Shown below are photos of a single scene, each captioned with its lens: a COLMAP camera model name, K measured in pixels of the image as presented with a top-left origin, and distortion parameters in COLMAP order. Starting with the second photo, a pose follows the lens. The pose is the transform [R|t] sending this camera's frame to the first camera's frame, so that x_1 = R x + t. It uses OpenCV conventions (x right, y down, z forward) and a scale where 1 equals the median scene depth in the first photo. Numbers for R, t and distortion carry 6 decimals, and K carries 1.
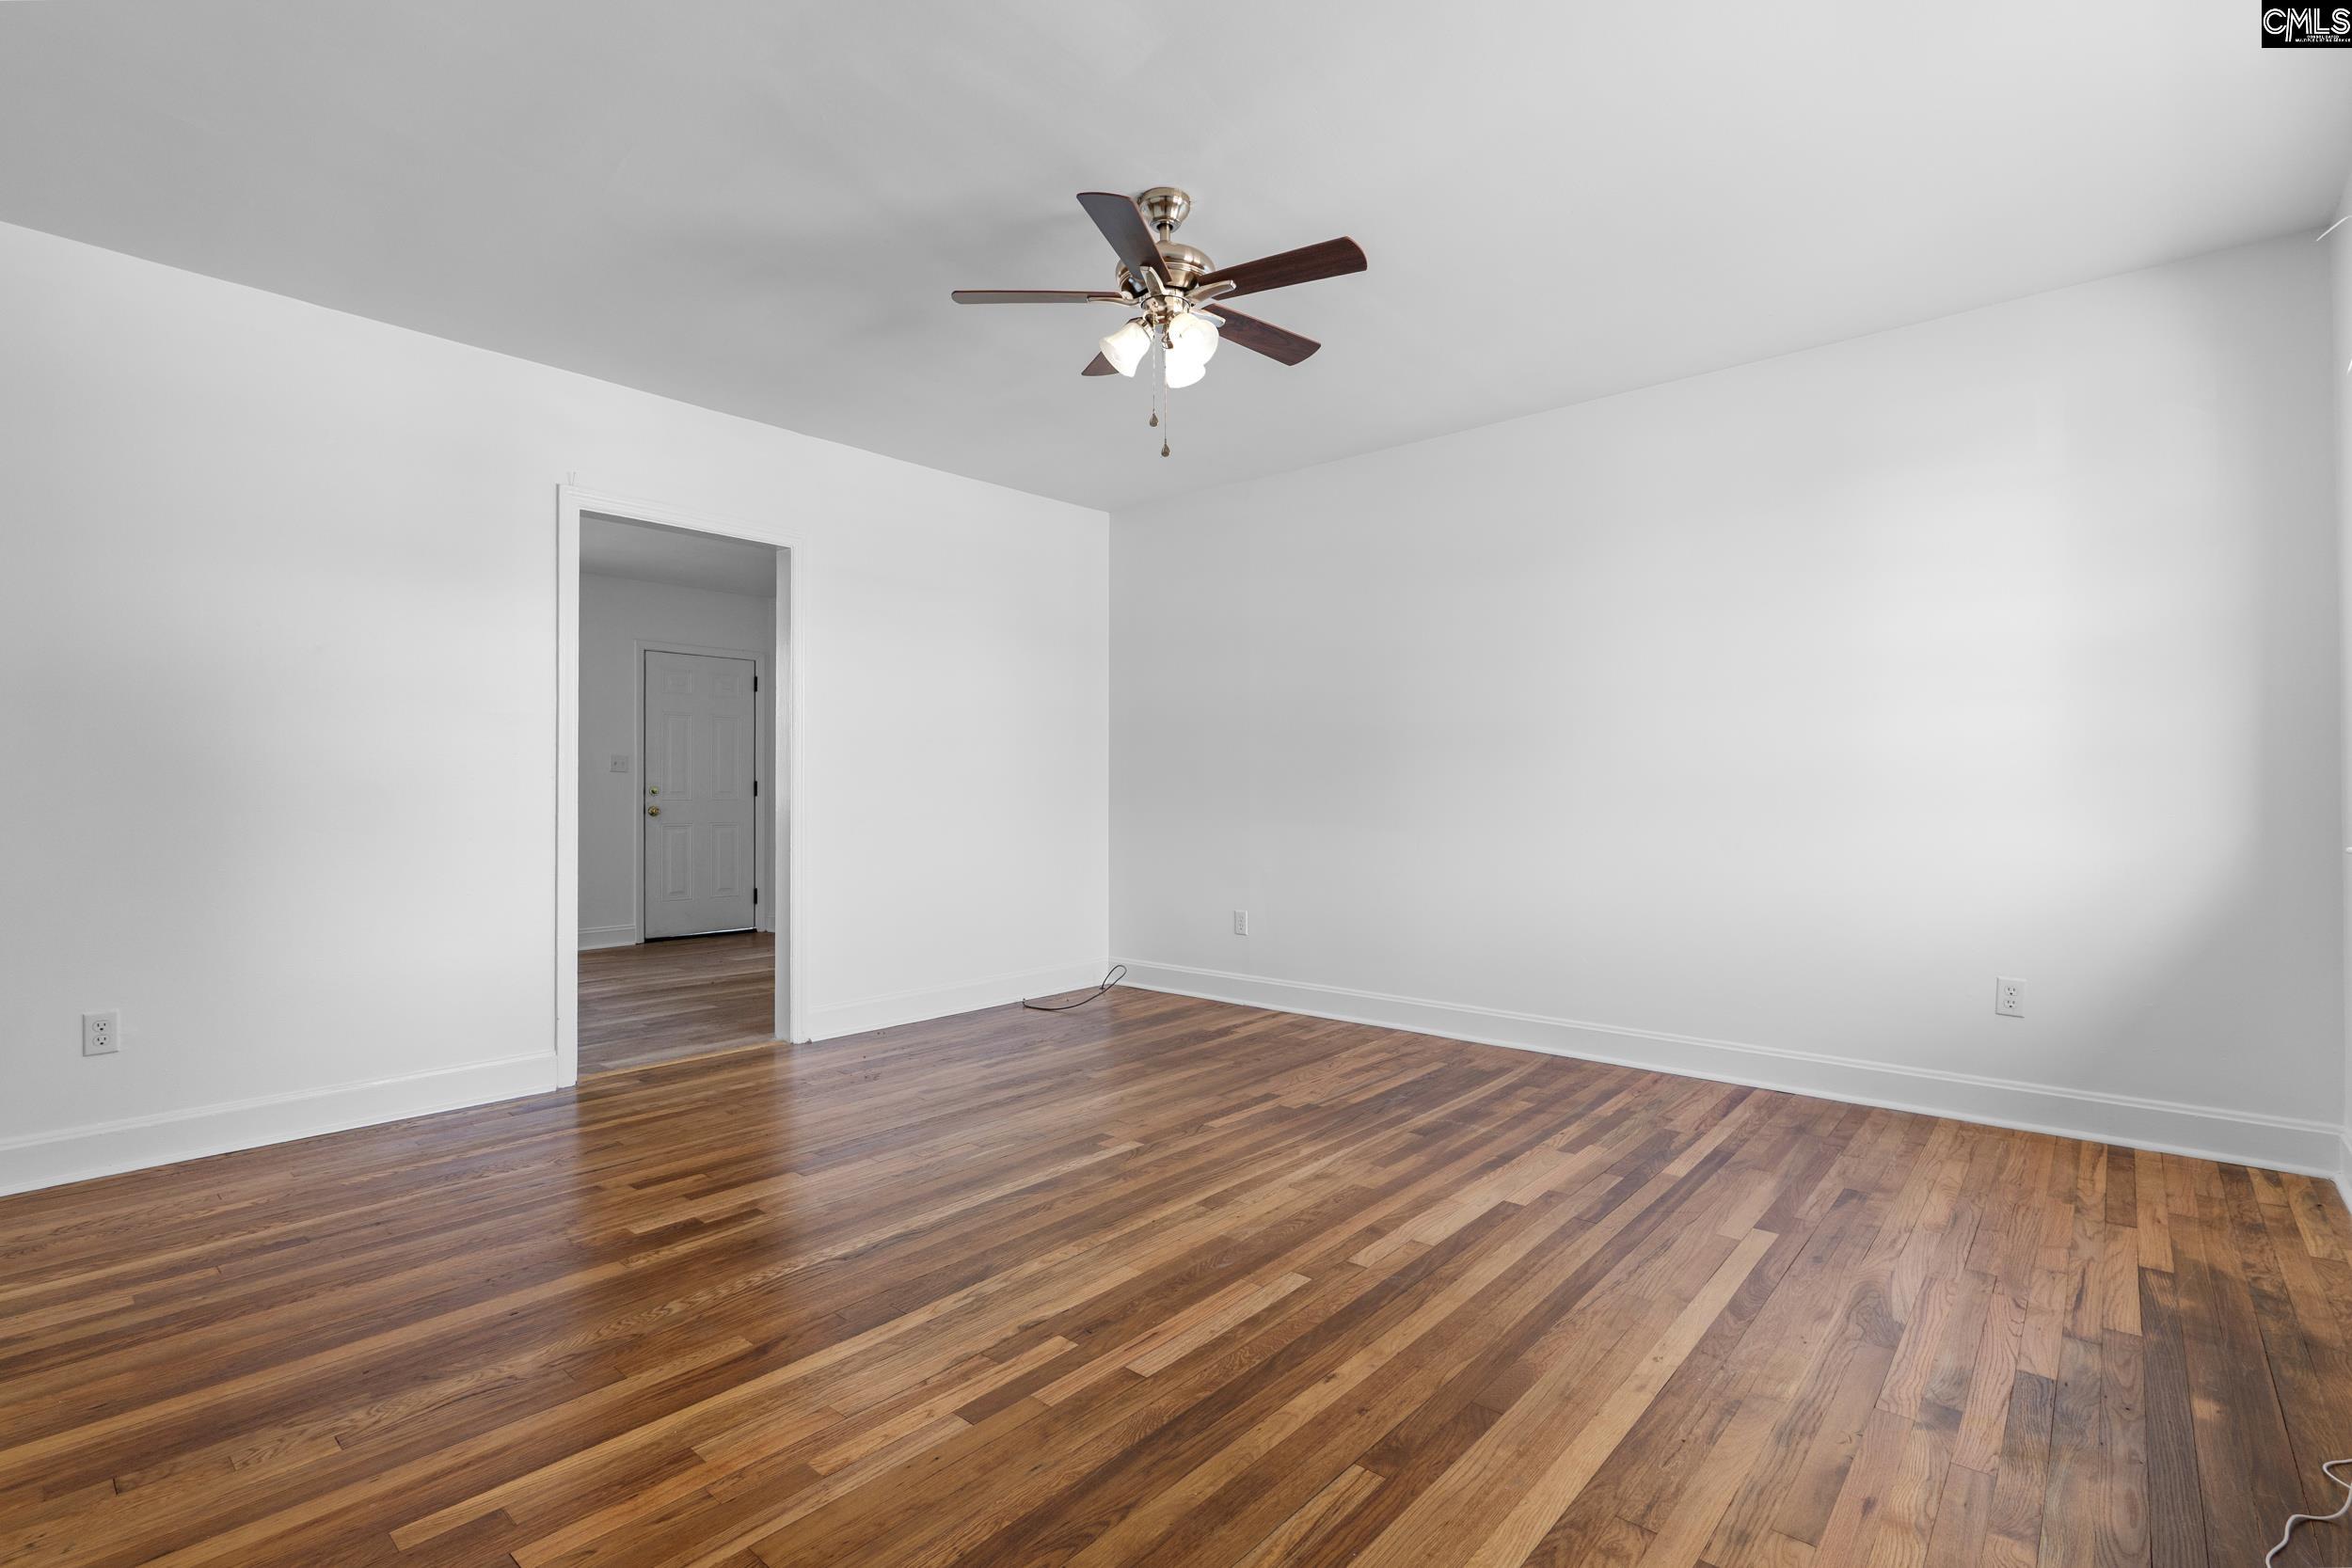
lens RADIAL K [[1089.9, 0, 1176.8], [0, 1089.9, 782.9], [0, 0, 1]] dist [-0.018276, 0.001293]
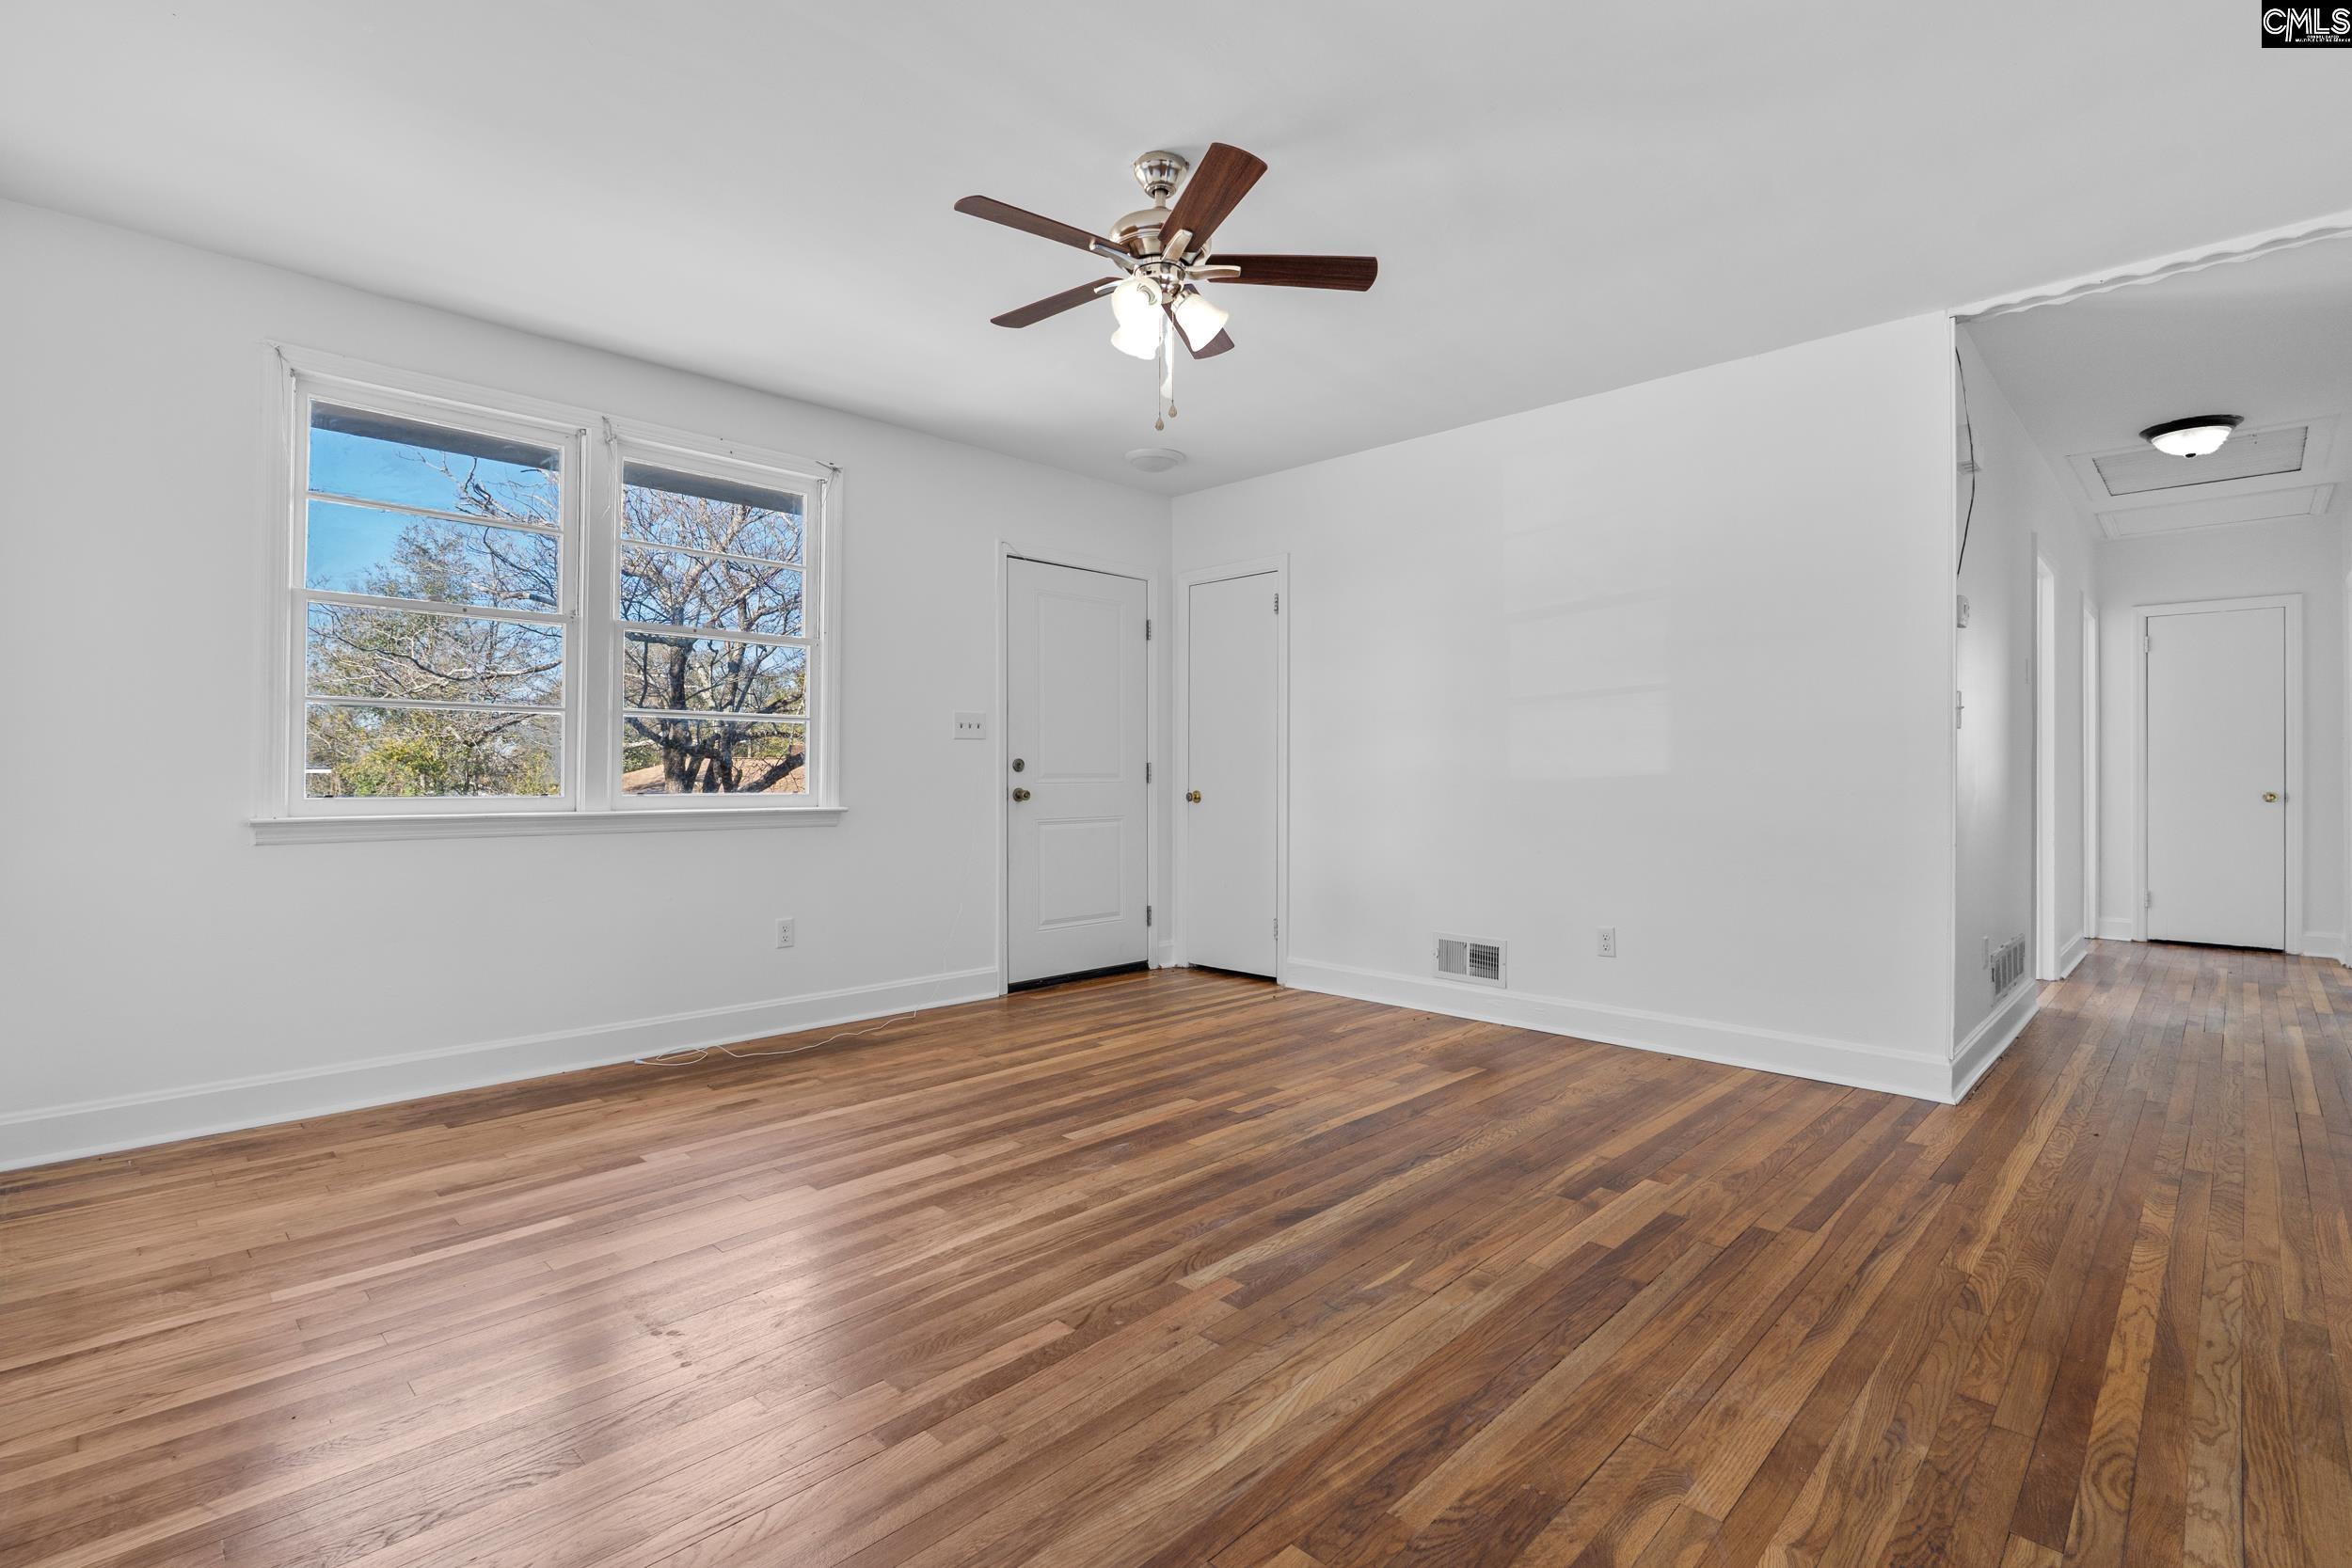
lens RADIAL K [[1089.9, 0, 1175.7], [0, 1089.9, 778.4], [0, 0, 1]] dist [-0.018276, 0.001293]
pose [[-0.998309, 0.000414, 0.058128, -0.088400], [0.000200, 0.999993, -0.003684, 0.014424], [-0.058129, -0.003666, -0.998302, 2.133051]]
